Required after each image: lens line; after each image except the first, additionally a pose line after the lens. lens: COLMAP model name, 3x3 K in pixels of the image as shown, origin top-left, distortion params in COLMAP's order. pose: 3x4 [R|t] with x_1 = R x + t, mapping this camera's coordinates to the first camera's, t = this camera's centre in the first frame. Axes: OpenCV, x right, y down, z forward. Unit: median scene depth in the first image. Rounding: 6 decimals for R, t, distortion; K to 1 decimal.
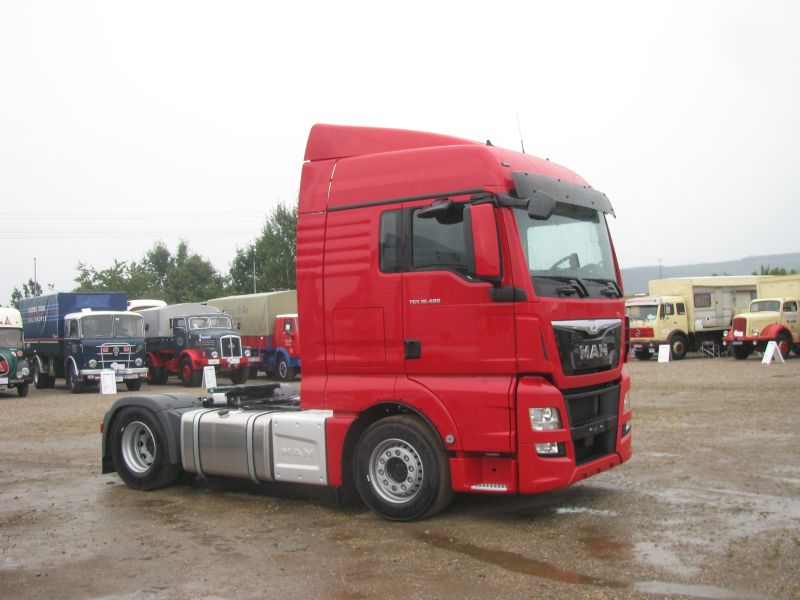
lens RADIAL K [[953.1, 0, 400.0], [0, 953.1, 300.0], [0, 0, 1]] dist [-0.105746, -0.003501]
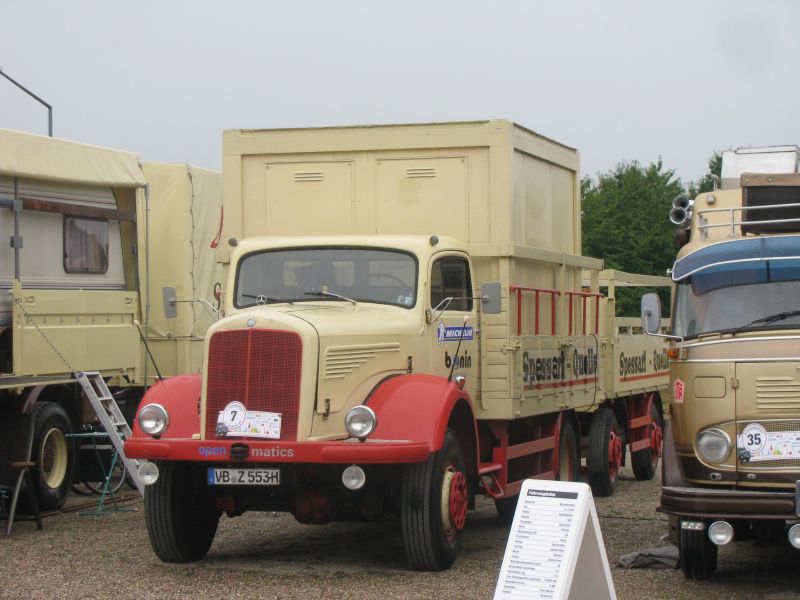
lens RADIAL K [[2226.5, 0, 400.0], [0, 2226.5, 300.0], [0, 0, 1]] dist [-0.002758, 1.322045]
pose [[0.734066, 0.050286, 0.677213, 0.102257], [-0.050505, 0.998535, -0.019402, 0.020041], [-0.677197, -0.019960, 0.735531, 0.681789]]
